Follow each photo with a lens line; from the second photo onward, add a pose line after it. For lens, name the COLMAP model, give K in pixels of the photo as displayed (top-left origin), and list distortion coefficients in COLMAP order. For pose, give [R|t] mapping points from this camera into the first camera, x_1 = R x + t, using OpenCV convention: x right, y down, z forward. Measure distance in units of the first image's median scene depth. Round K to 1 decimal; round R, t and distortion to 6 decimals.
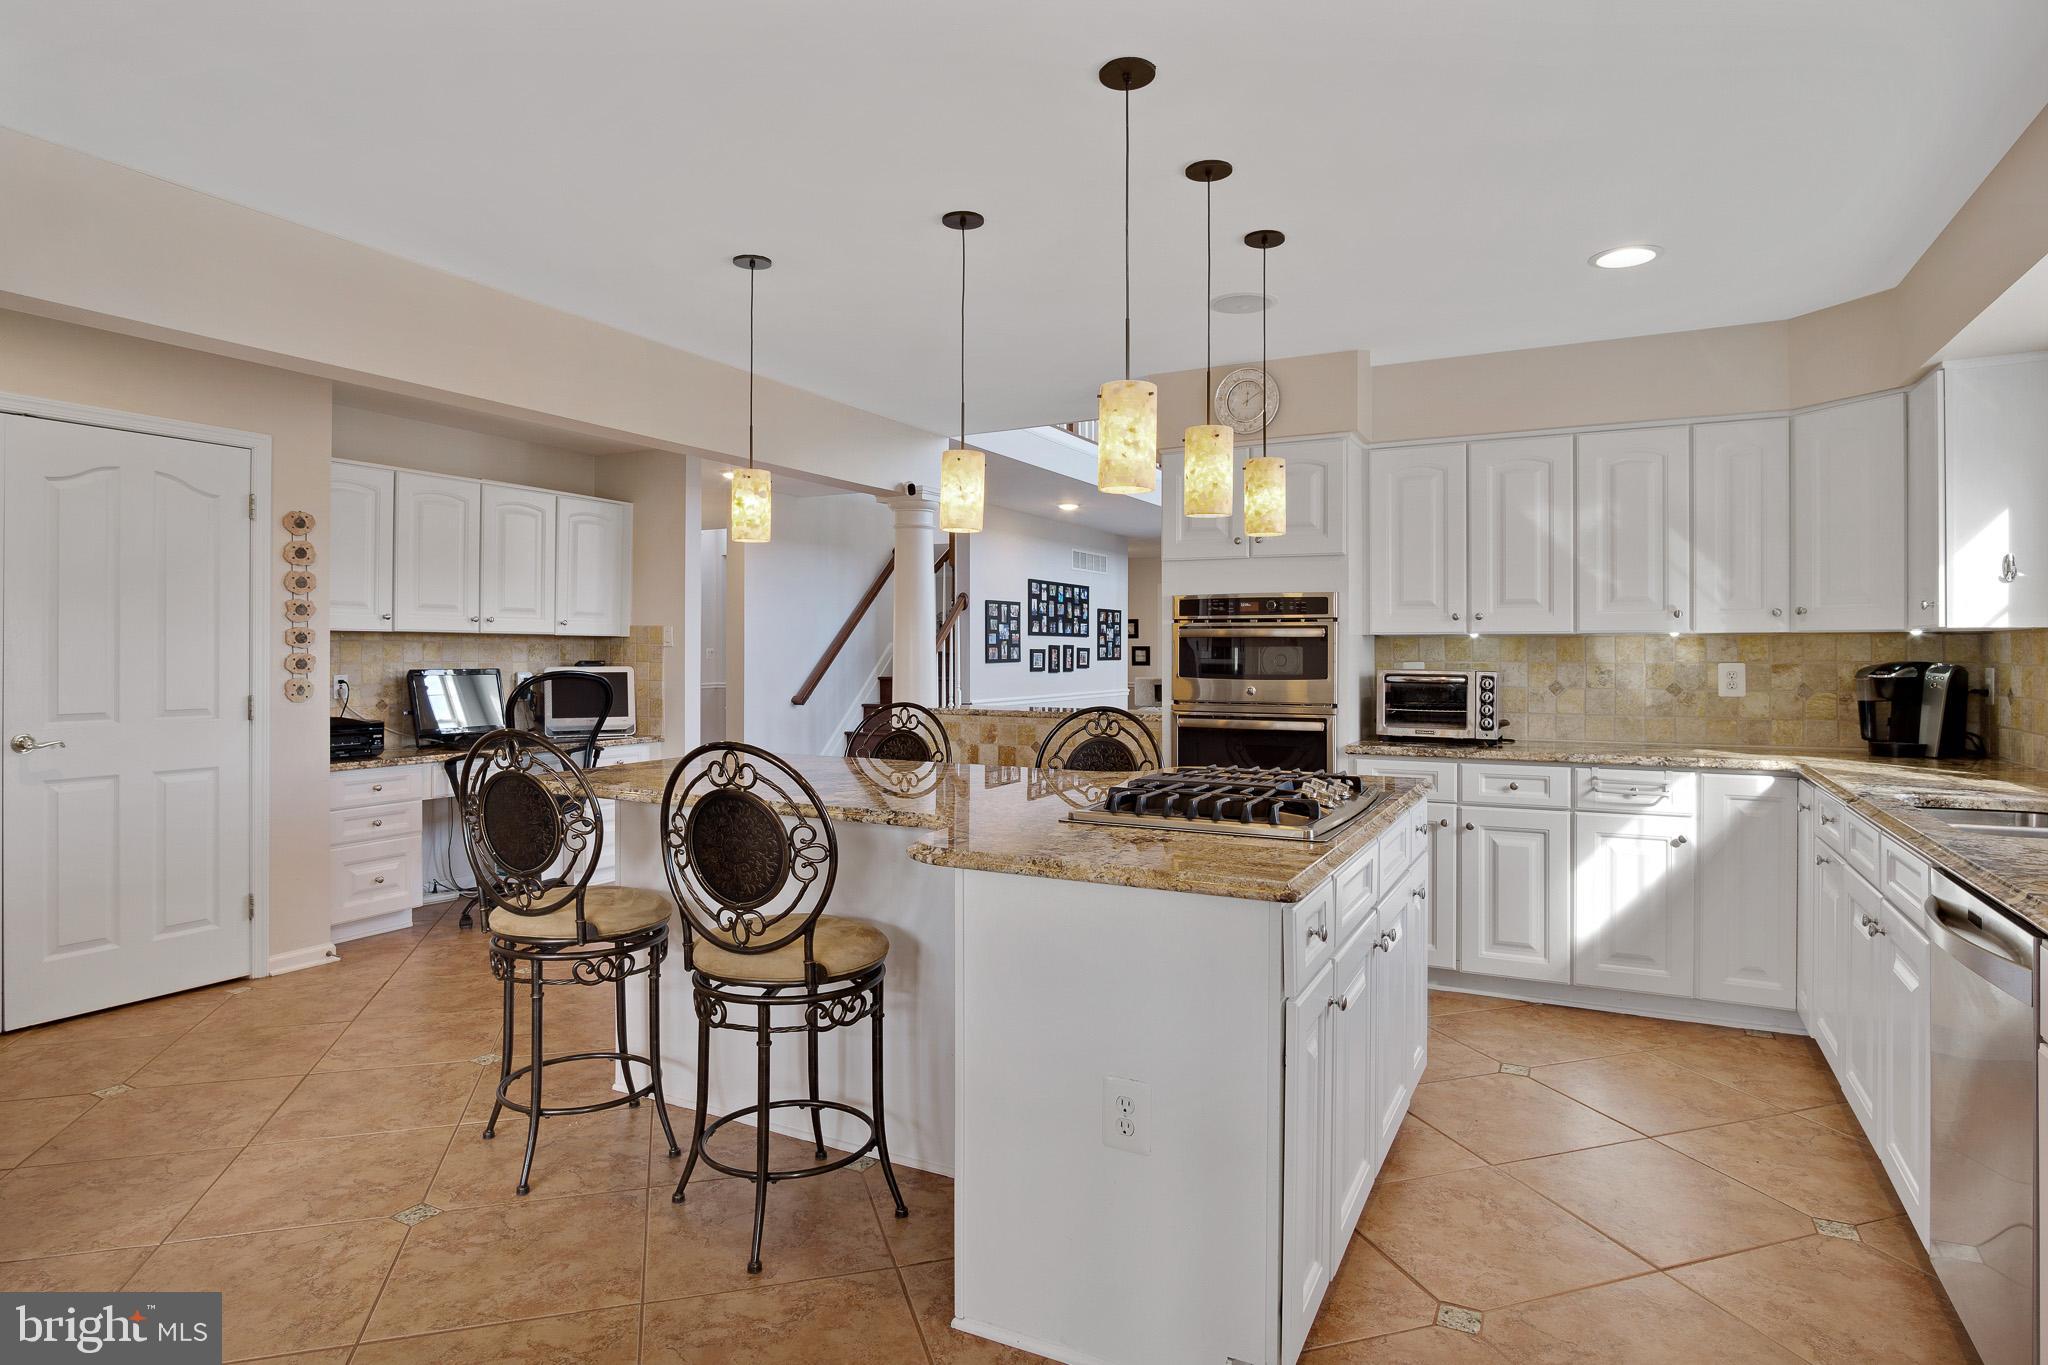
lens RADIAL K [[1105.9, 0, 1027.9], [0, 1105.9, 642.7], [0, 0, 1]] dist [-0.026879, 0.000045]
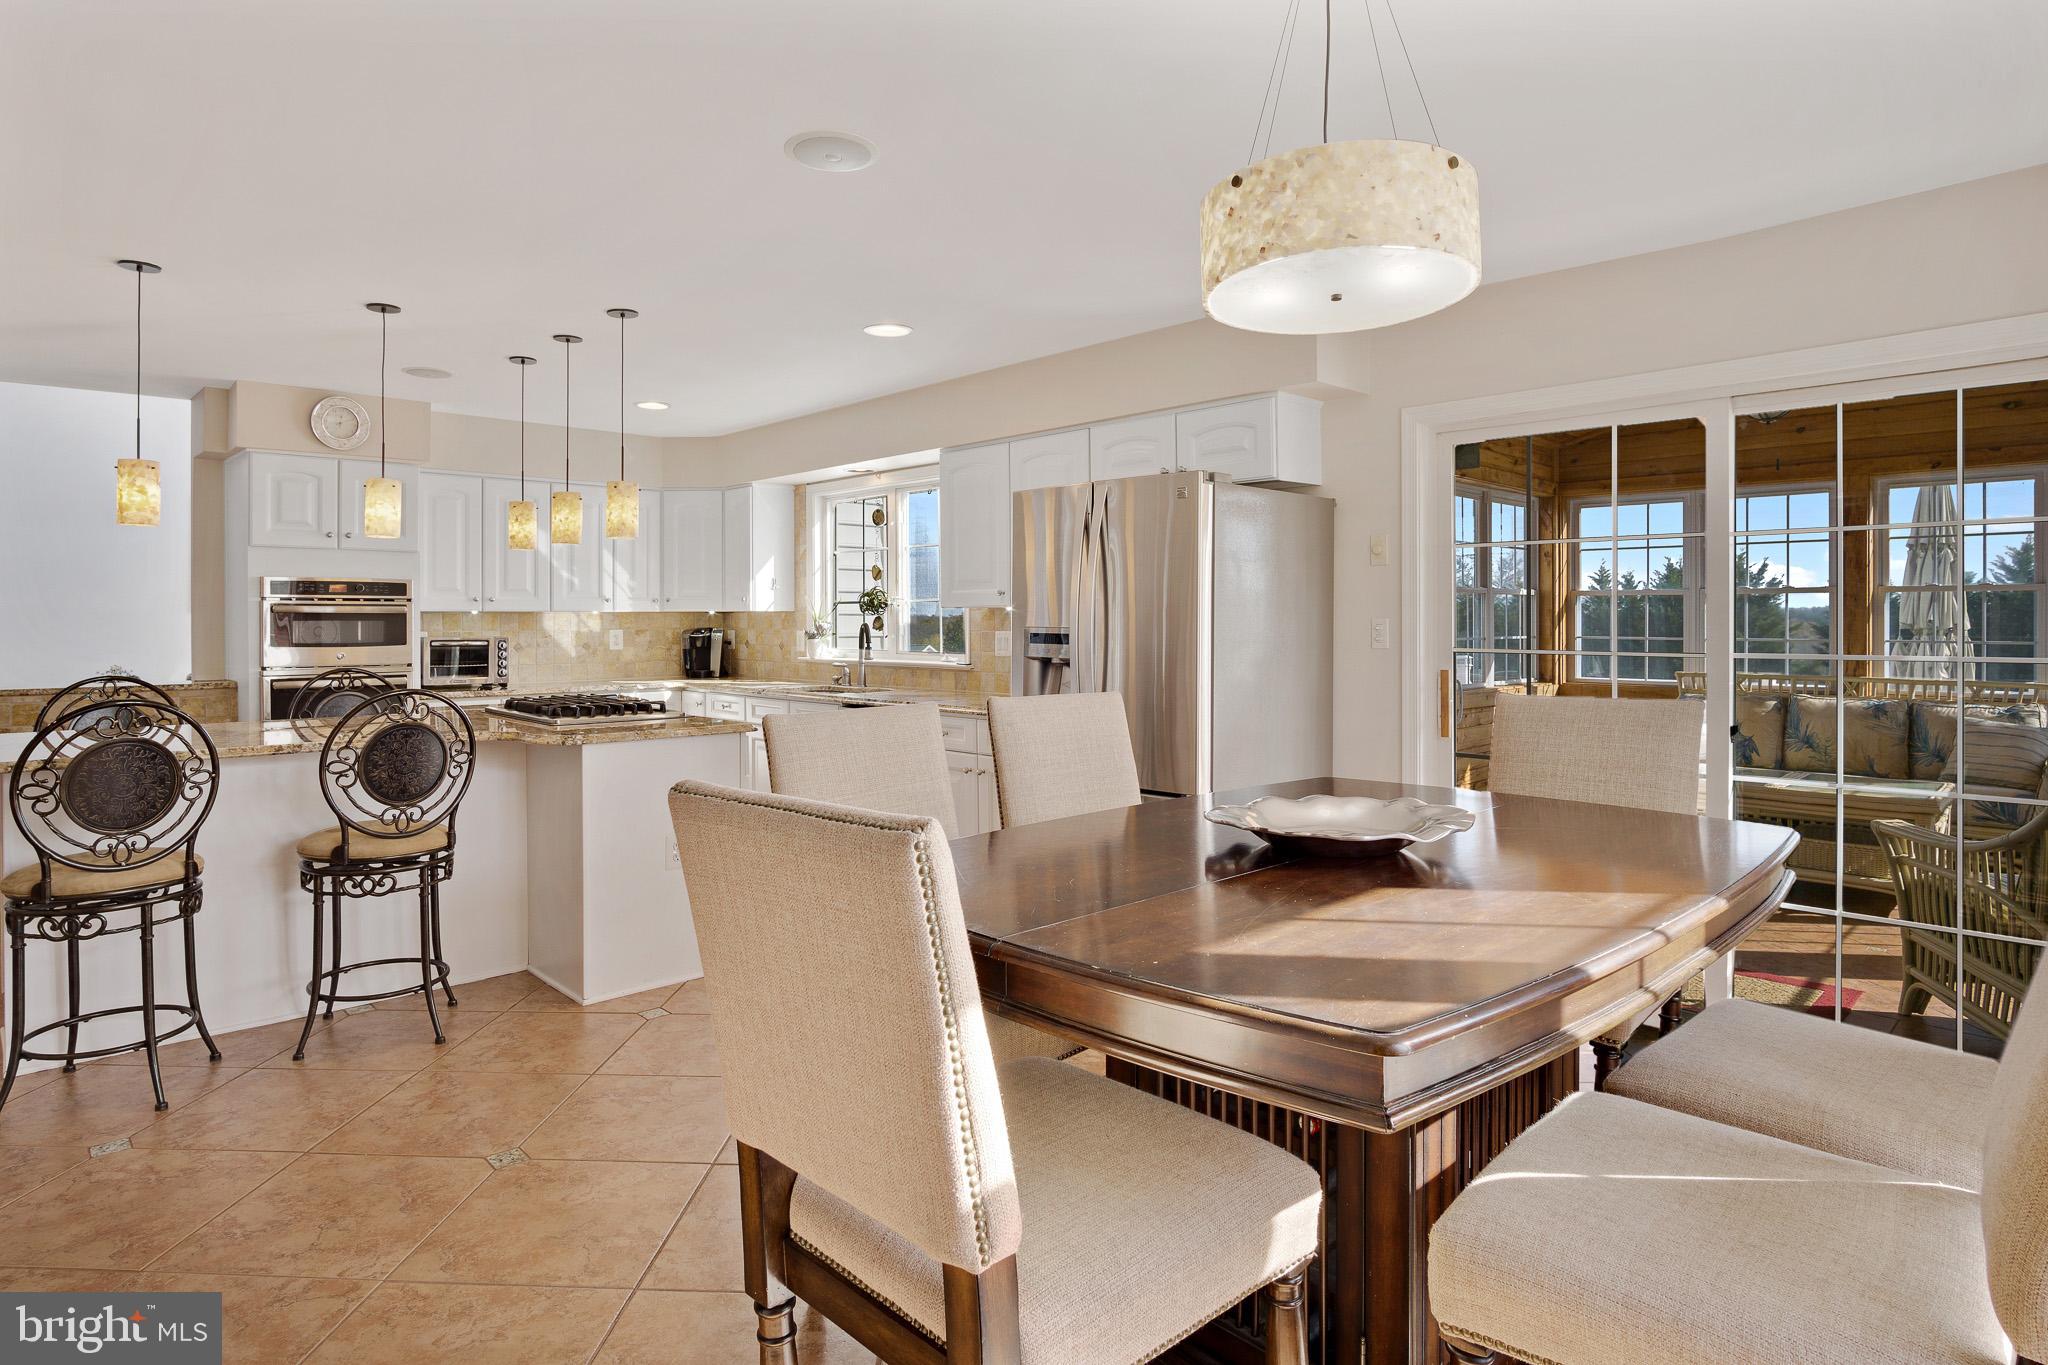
lens RADIAL K [[1105.9, 0, 995.7], [0, 1105.9, 621.3], [0, 0, 1]] dist [-0.026879, 0.000045]
pose [[0.336962, -0.004207, 0.941509, -0.765438], [-0.004795, 0.999969, 0.006184, -0.007218], [-0.941506, -0.006599, 0.336932, -0.119213]]
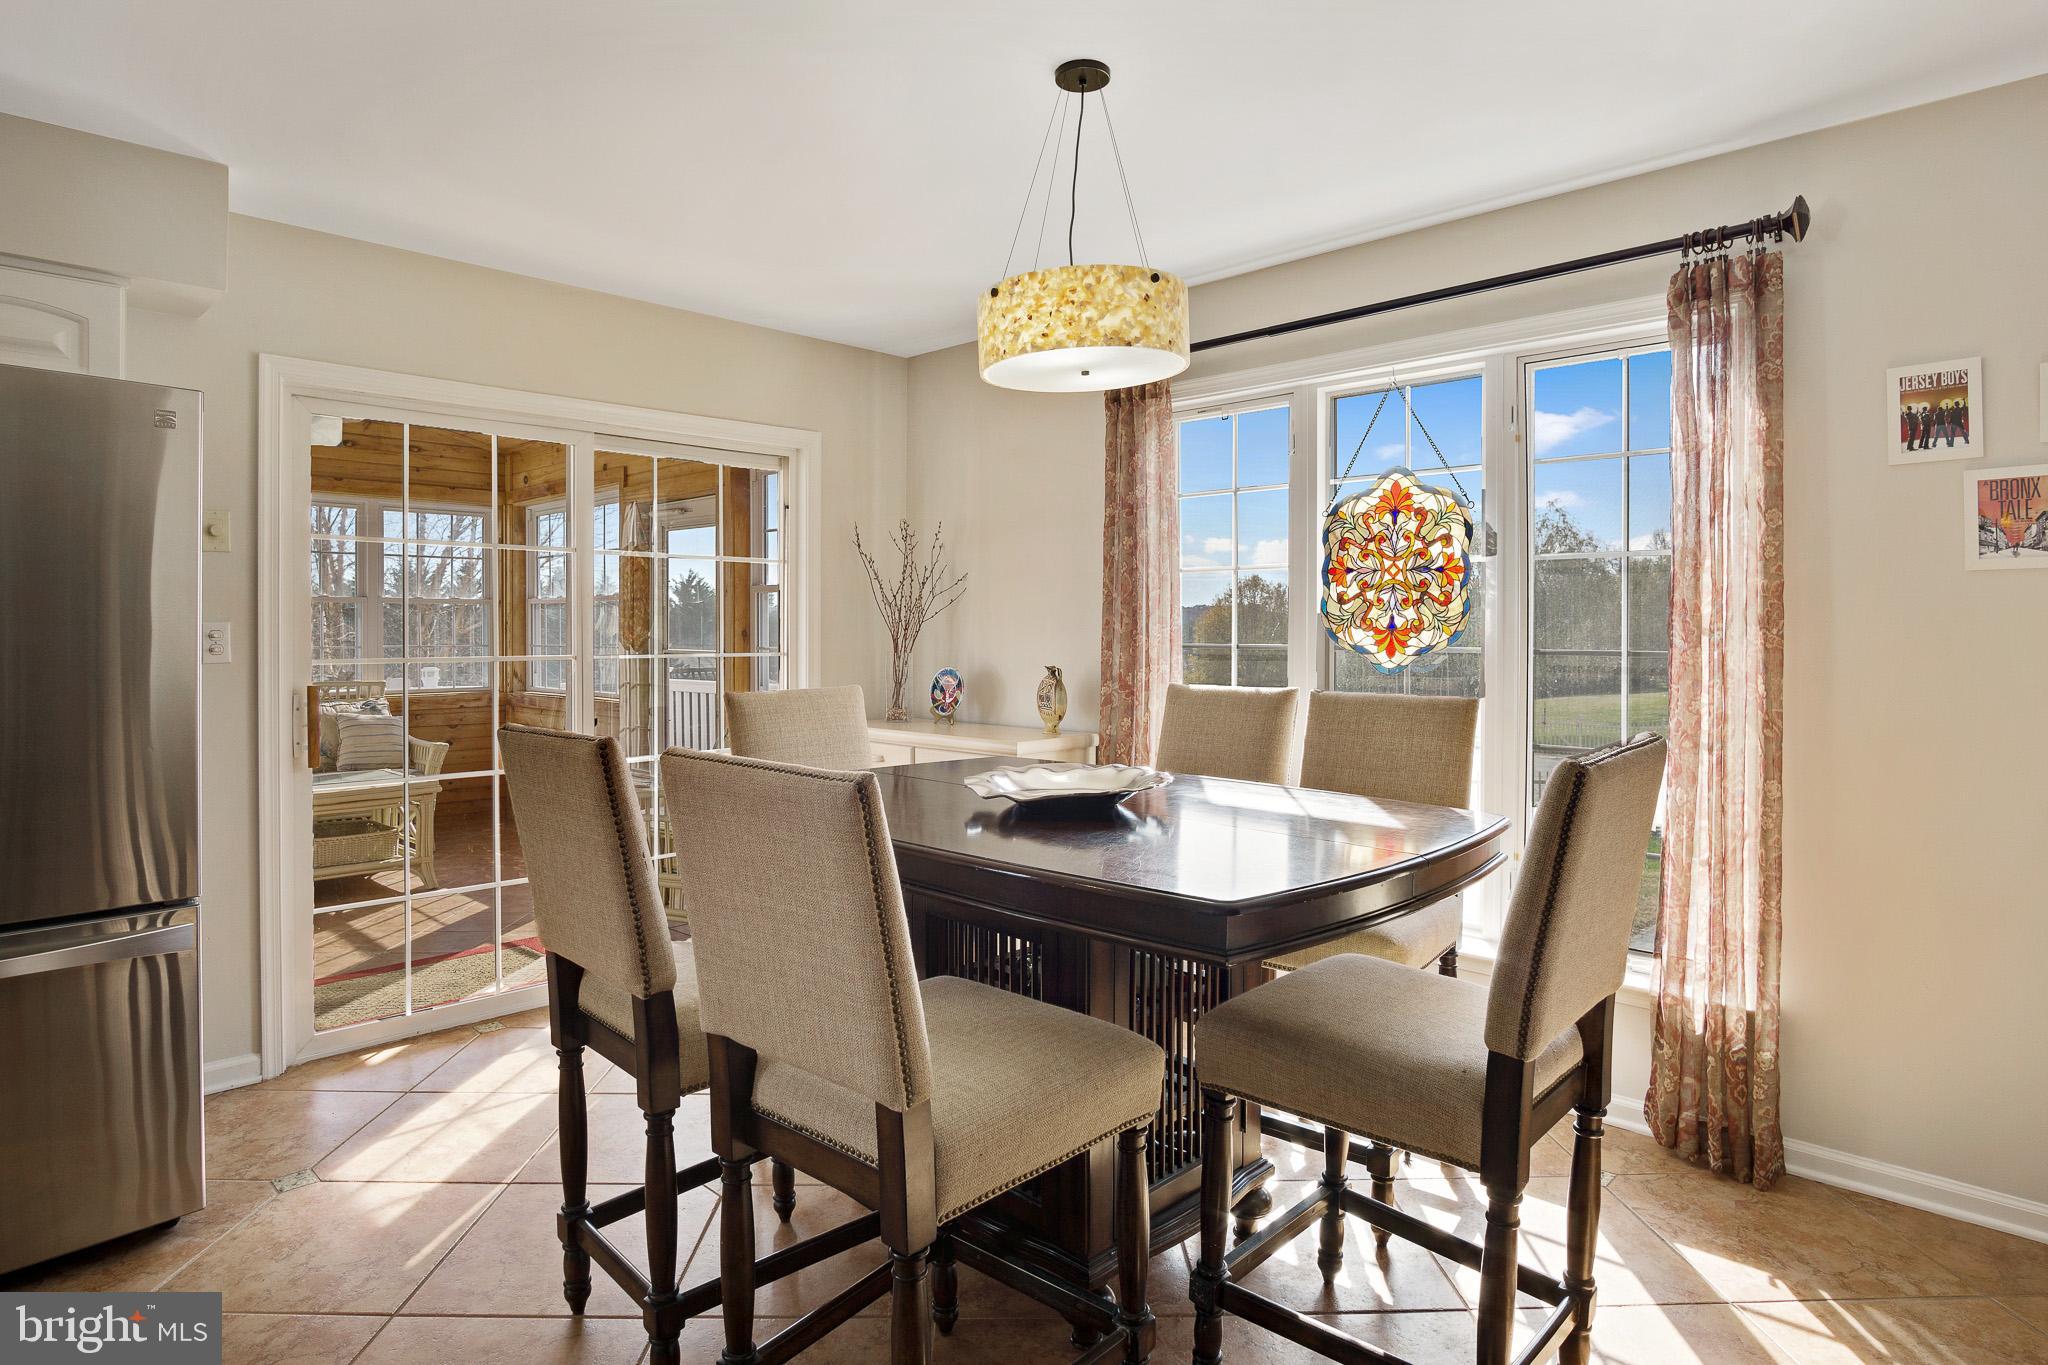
lens RADIAL K [[1180.0, 0, 1025.9], [0, 1180.0, 647.9], [0, 0, 1]] dist [-0.008146, -0.003945]
pose [[-0.959629, -0.004395, 0.281234, -0.449692], [-0.001479, 0.999943, 0.010582, 0.000536], [-0.281265, 0.009739, -0.959581, 0.486112]]
